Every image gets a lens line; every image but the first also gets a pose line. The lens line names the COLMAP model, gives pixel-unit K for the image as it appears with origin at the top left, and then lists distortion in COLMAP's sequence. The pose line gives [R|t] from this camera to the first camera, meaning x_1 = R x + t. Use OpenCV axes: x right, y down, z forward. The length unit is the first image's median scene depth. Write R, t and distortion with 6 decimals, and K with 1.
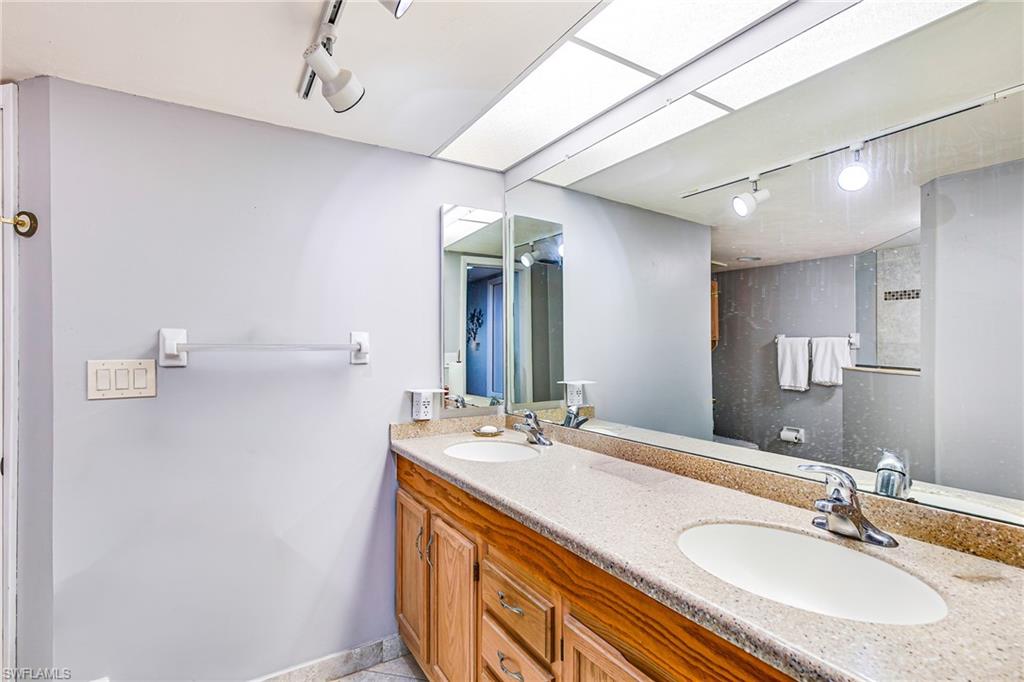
lens RADIAL K [[481.3, 0, 509.8], [0, 481.3, 344.3], [0, 0, 1]] dist [0.016022, -0.003608]
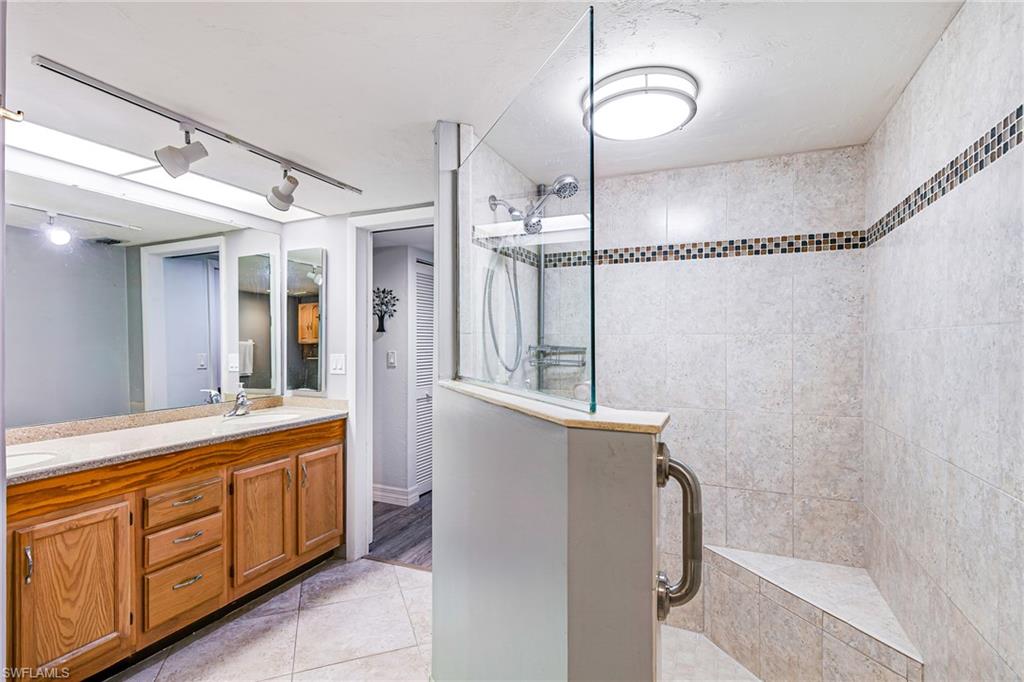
lens RADIAL K [[481.3, 0, 512.0], [0, 481.3, 344.9], [0, 0, 1]] dist [0.016022, -0.003608]
pose [[-0.564821, 0.000871, 0.825213, -1.488061], [-0.000828, 0.999998, -0.001622, -0.011673], [-0.825213, -0.001599, -0.564819, 0.734472]]
